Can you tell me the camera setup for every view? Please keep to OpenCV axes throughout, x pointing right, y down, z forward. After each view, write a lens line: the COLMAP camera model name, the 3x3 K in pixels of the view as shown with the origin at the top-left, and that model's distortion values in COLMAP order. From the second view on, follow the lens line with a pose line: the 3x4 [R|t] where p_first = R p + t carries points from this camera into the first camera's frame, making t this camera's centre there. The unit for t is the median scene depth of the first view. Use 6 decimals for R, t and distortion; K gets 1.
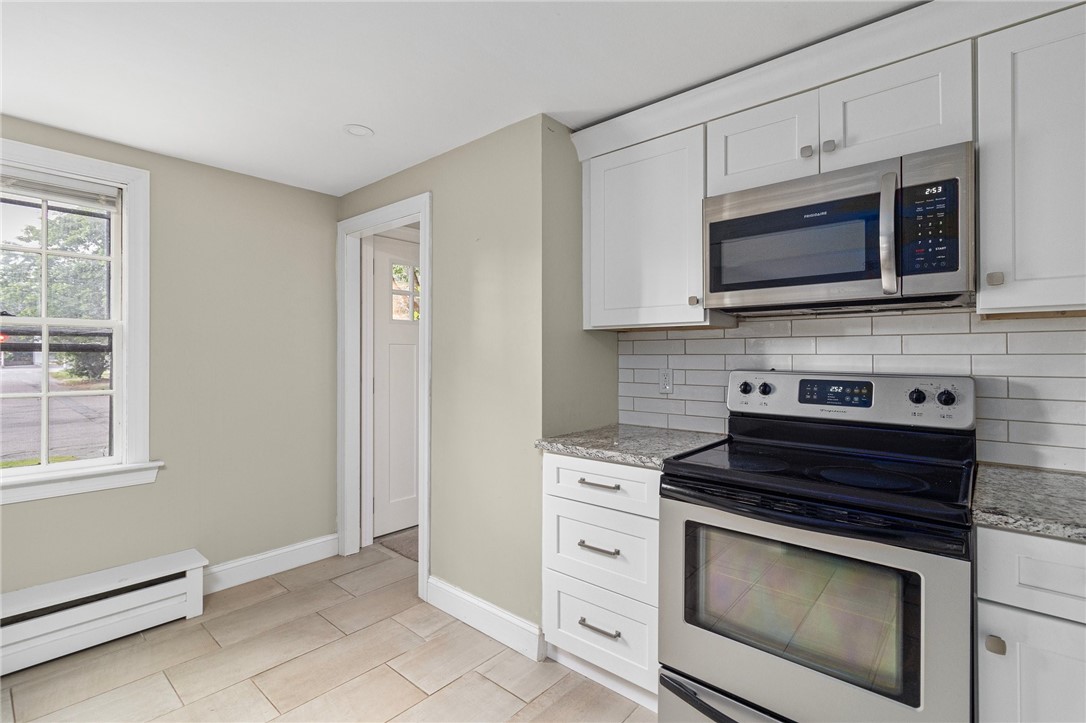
lens RADIAL K [[509.1, 0, 563.5], [0, 509.1, 351.3], [0, 0, 1]] dist [0.004722, -0.001351]
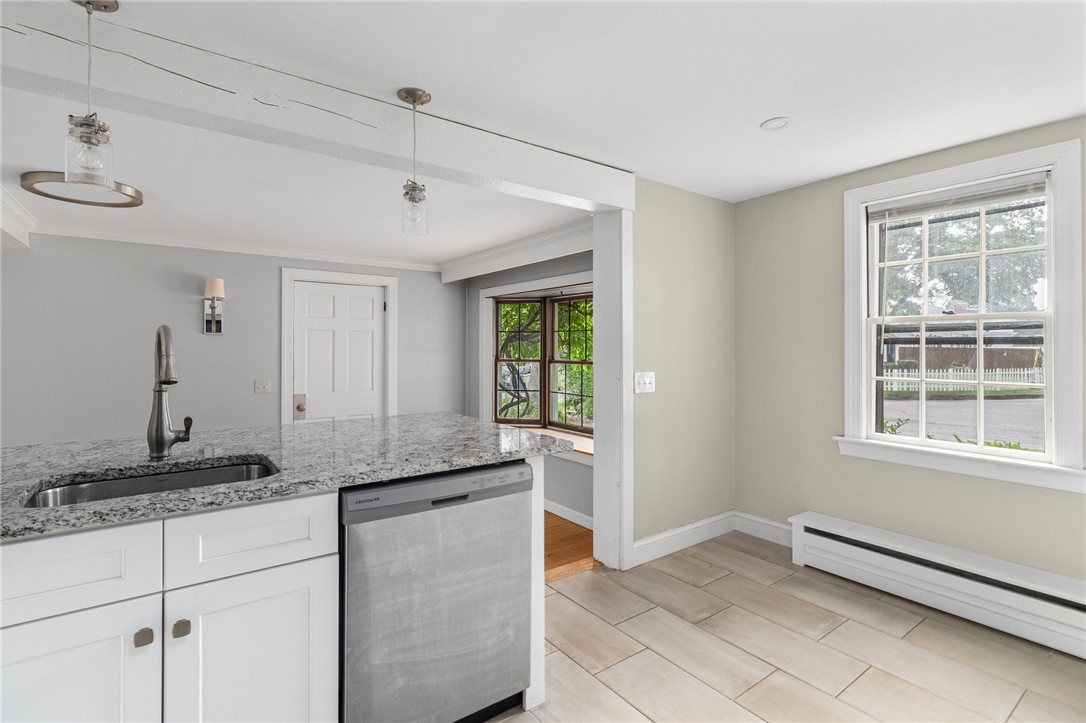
lens RADIAL K [[509.1, 0, 544.6], [0, 509.1, 344.6], [0, 0, 1]] dist [0.004722, -0.001351]
pose [[-0.234609, -0.000076, -0.972090, 0.284976], [0.006529, 0.999977, -0.001654, -0.002418], [0.972068, -0.006735, -0.234603, 0.338720]]
